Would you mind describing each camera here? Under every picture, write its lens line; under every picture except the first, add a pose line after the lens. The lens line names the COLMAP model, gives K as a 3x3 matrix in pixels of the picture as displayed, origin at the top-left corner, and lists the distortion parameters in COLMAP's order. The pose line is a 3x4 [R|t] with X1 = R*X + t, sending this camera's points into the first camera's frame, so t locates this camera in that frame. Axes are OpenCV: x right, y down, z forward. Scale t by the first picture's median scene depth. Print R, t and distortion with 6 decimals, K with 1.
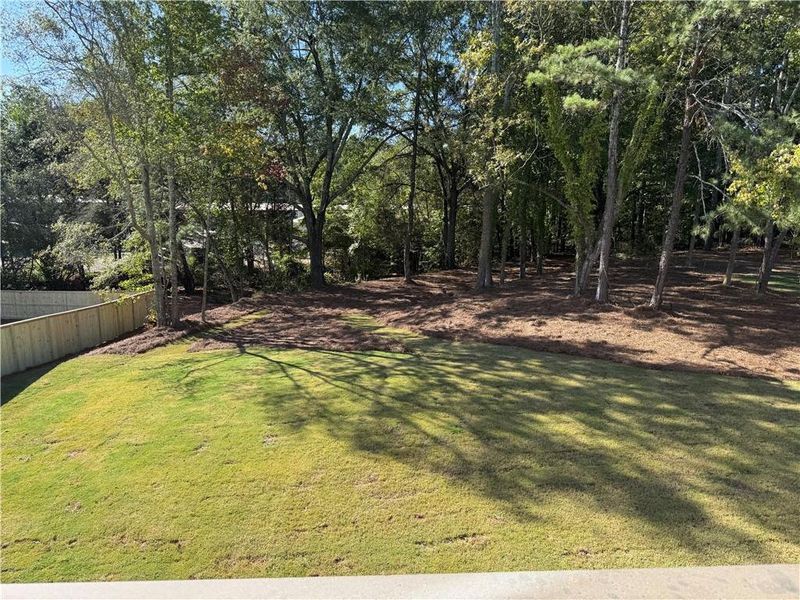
lens RADIAL K [[421.7, 0, 400.0], [0, 421.7, 300.0], [0, 0, 1]] dist [0.072888, -0.068948]
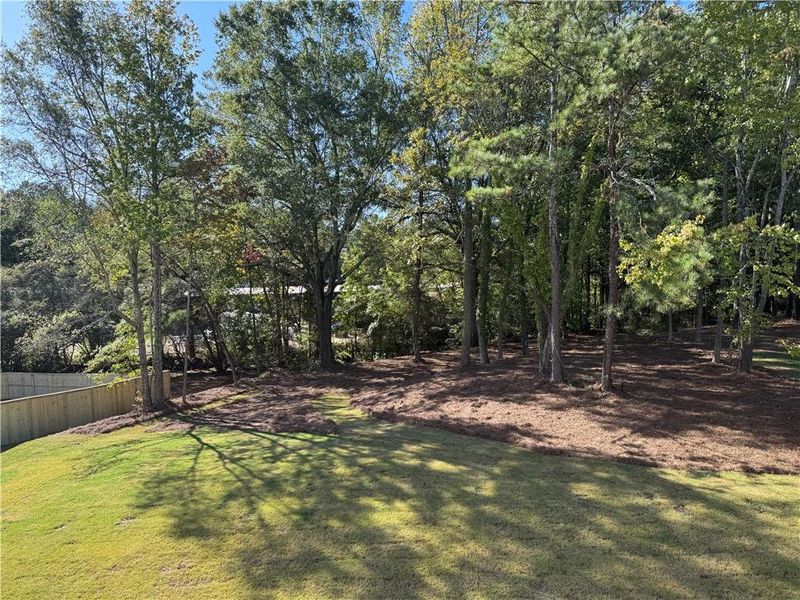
lens RADIAL K [[421.7, 0, 400.0], [0, 421.7, 300.0], [0, 0, 1]] dist [0.072888, -0.068948]
pose [[0.990432, -0.029472, -0.134815, 0.239032], [0.004772, 0.983659, -0.179981, -0.006060], [0.137917, 0.177616, 0.974388, -0.005769]]
